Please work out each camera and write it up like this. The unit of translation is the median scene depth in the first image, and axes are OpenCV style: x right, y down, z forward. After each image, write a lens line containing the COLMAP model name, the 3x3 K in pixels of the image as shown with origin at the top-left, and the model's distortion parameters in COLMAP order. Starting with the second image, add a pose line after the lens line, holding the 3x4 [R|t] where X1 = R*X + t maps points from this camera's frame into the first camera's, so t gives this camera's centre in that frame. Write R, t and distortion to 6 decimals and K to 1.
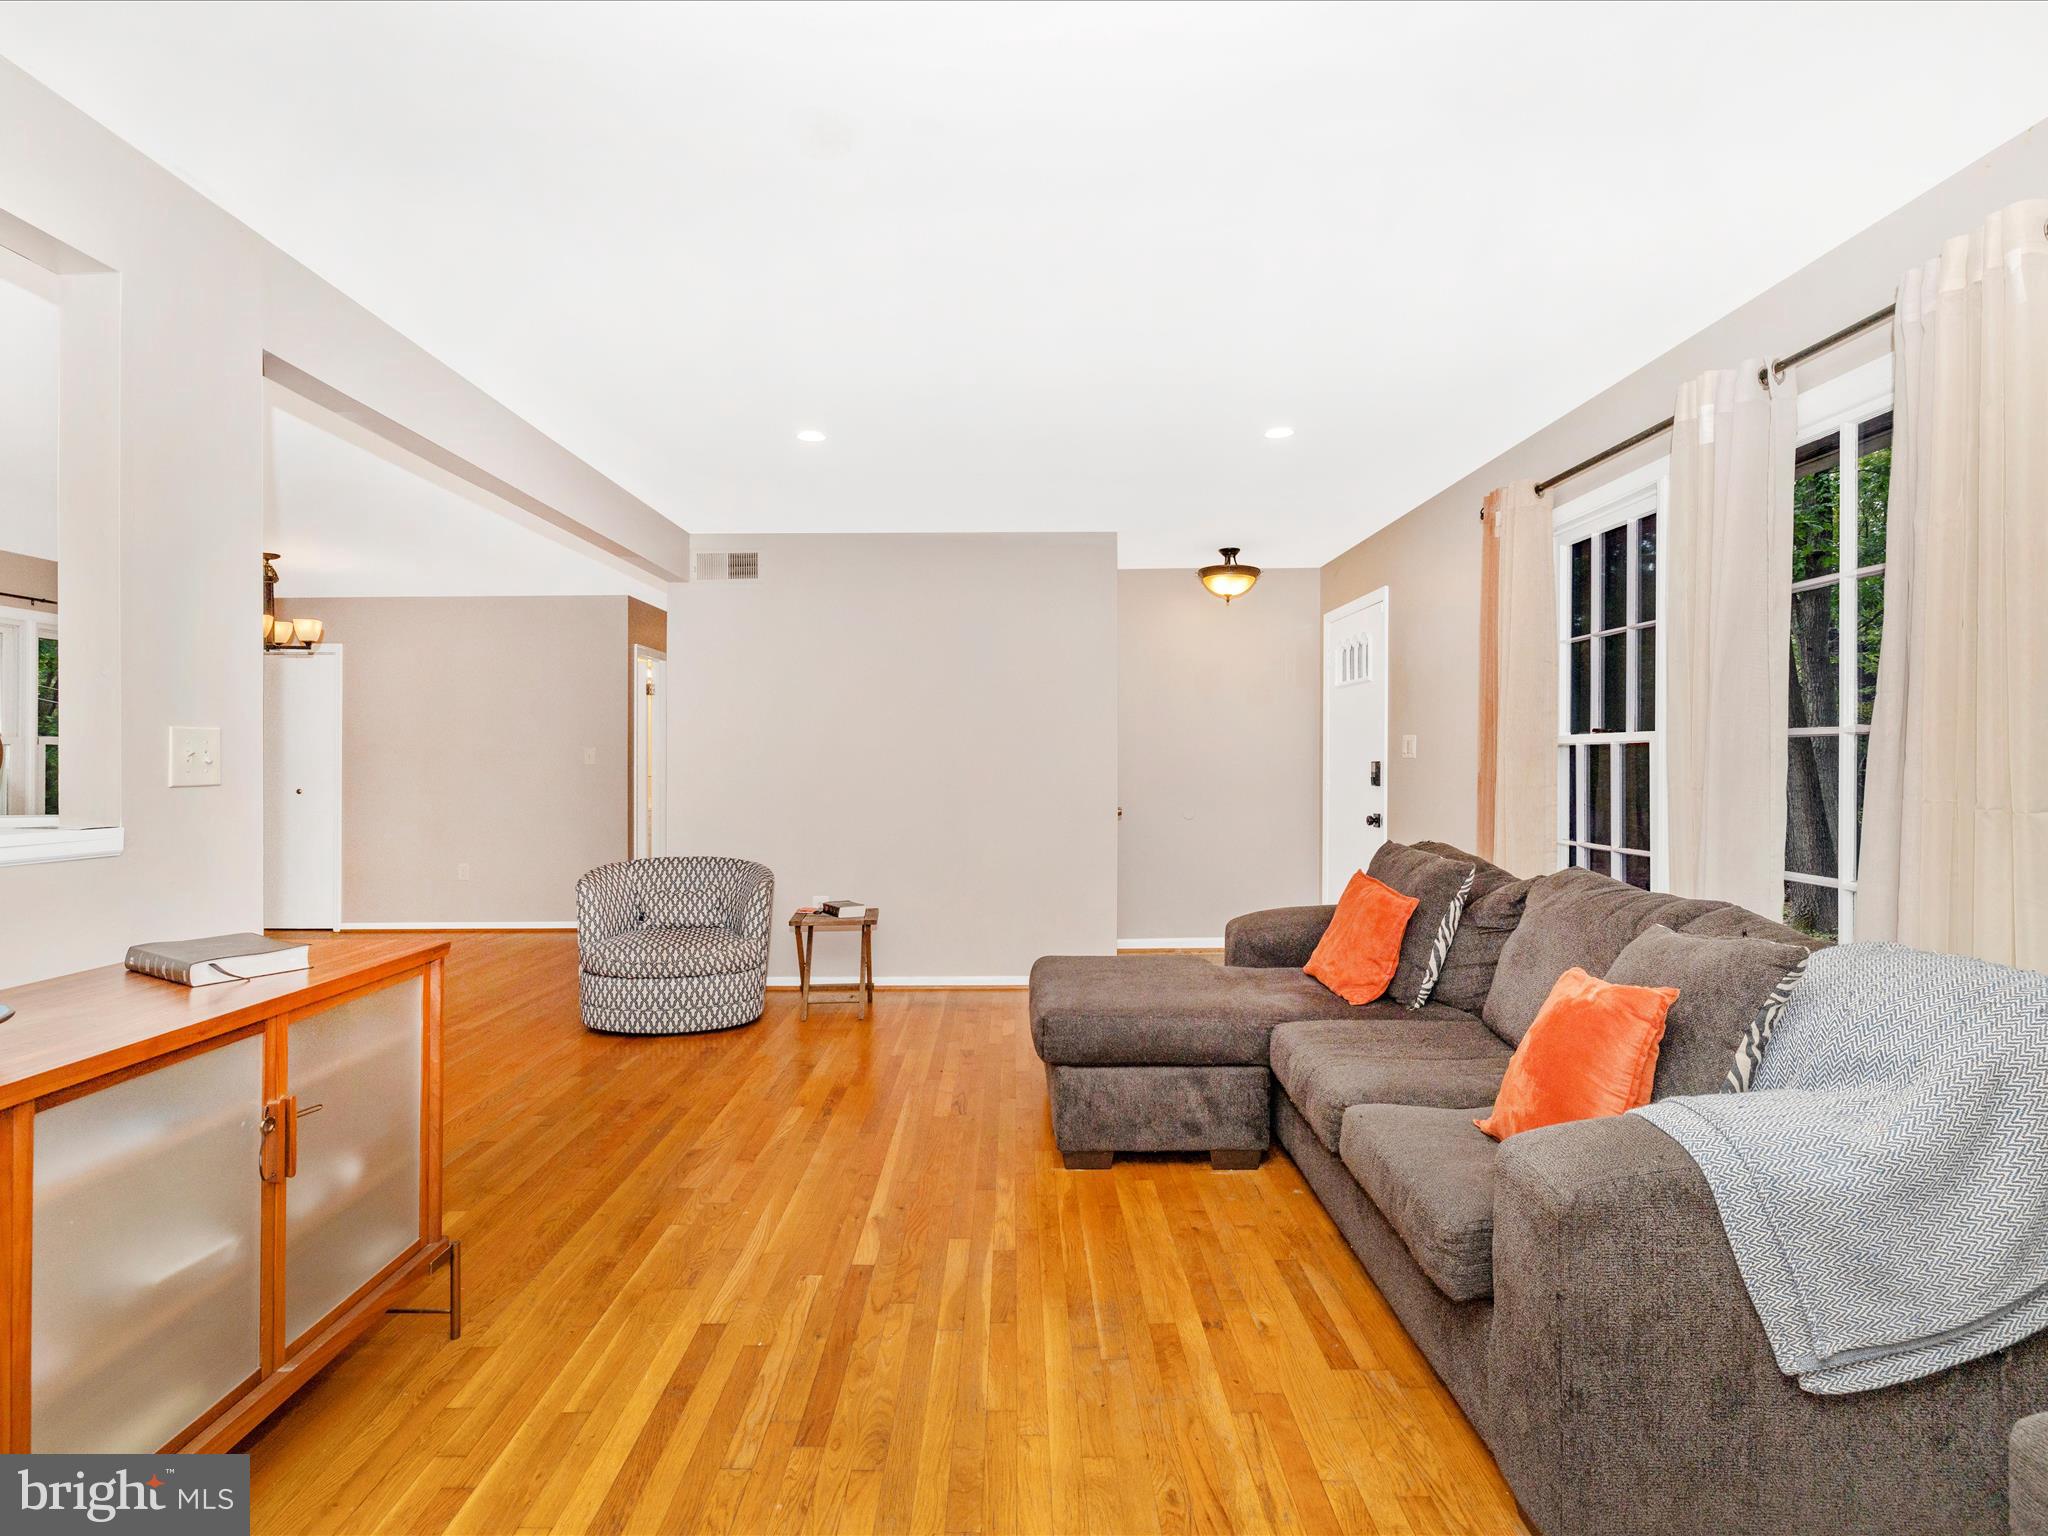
lens RADIAL K [[1015.2, 0, 1007.5], [0, 1015.2, 762.8], [0, 0, 1]] dist [0.001045, 0.000374]
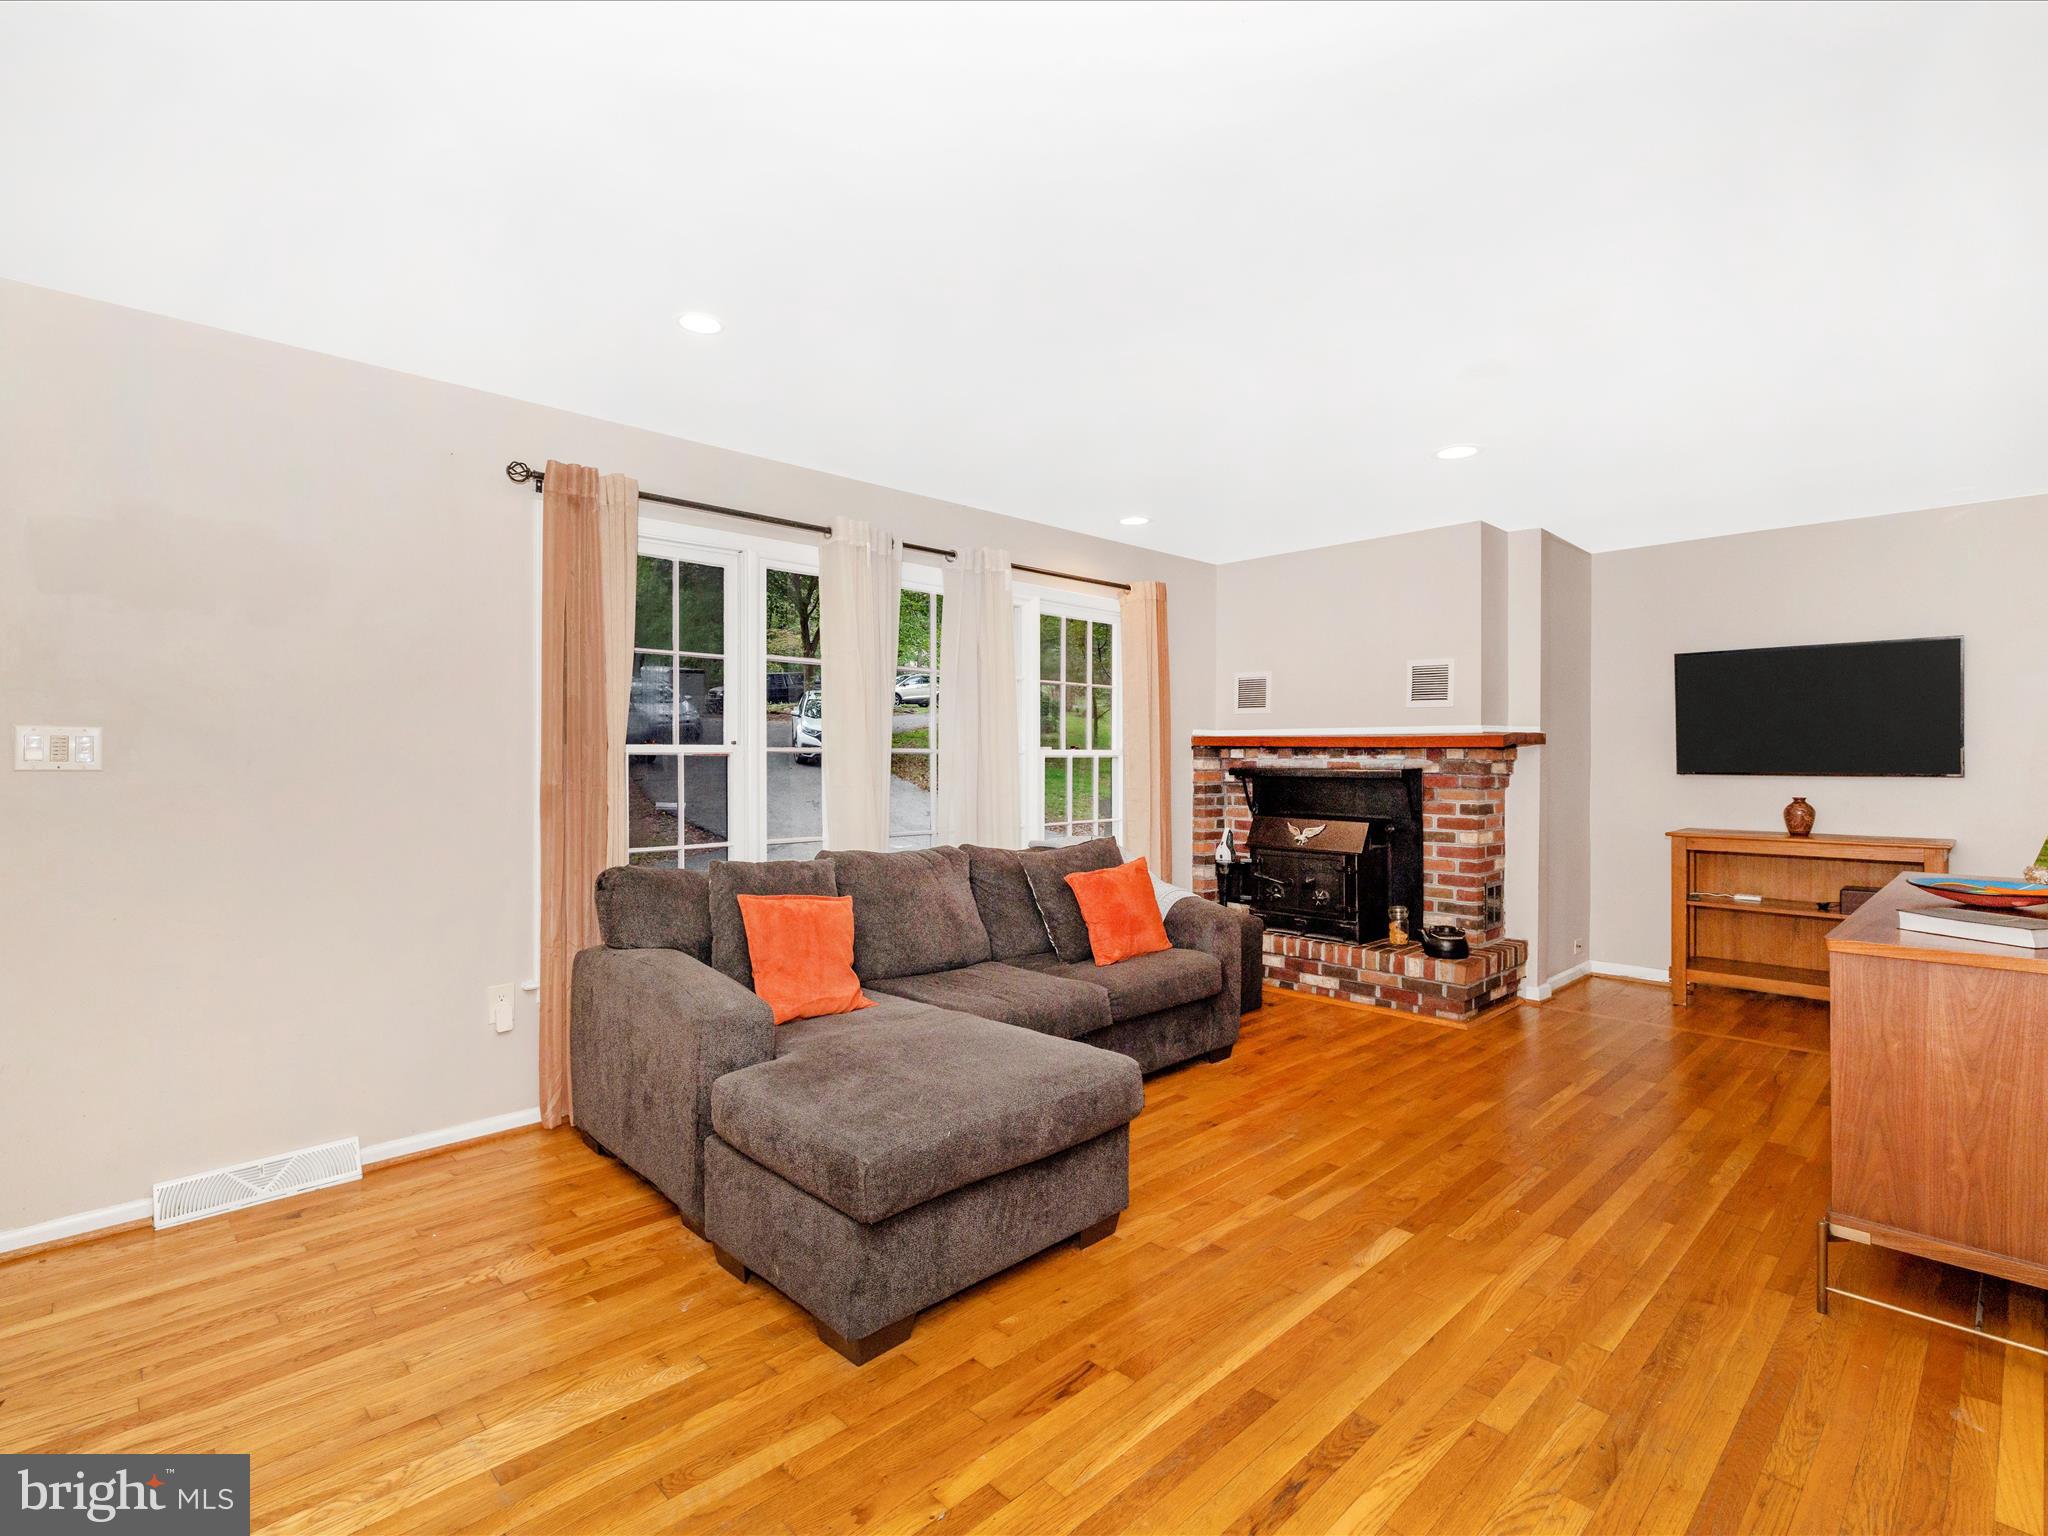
lens RADIAL K [[964.9, 0, 1024.0], [0, 964.9, 768.0], [0, 0, 1]] dist [-0.001182, 0.000013]
pose [[-0.697362, 0.001098, 0.716718, -0.493859], [0.007853, 0.999951, 0.006109, -0.007956], [-0.716676, 0.009889, -0.697336, 1.657129]]
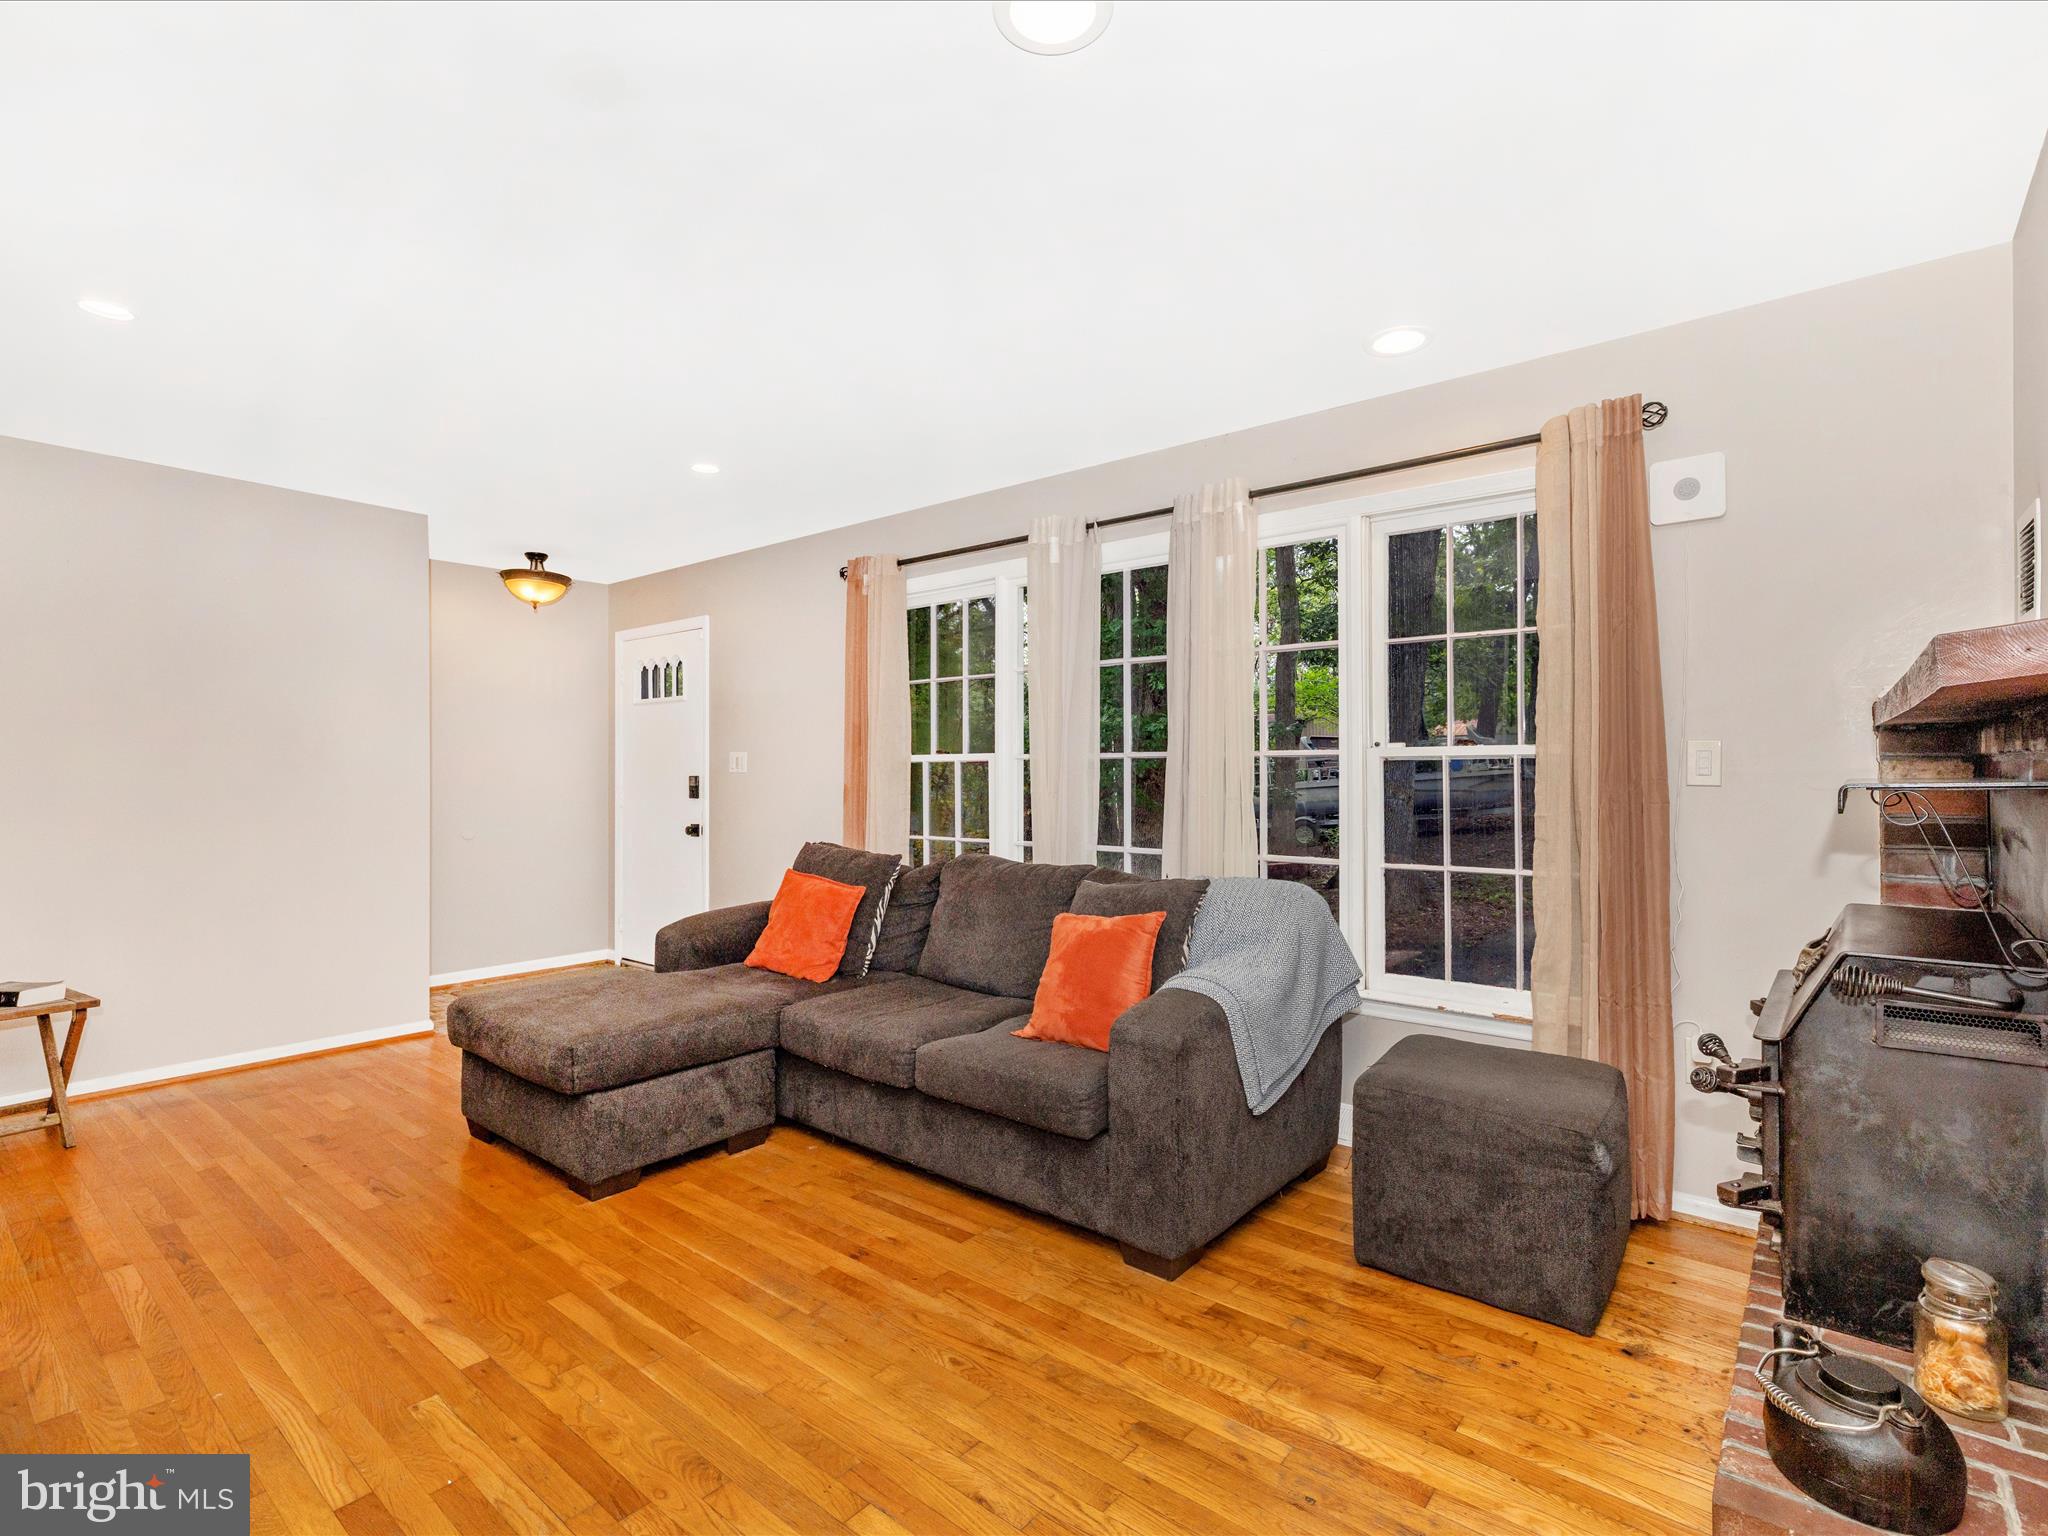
lens RADIAL K [[986.5, 0, 1056.1], [0, 986.5, 771.9], [0, 0, 1]] dist [-0.014211, 0.009025]
pose [[0.617520, 0.003241, 0.786548, -0.405355], [0.002357, 0.999979, -0.005971, 0.003190], [-0.786551, 0.005541, 0.617500, 0.087110]]
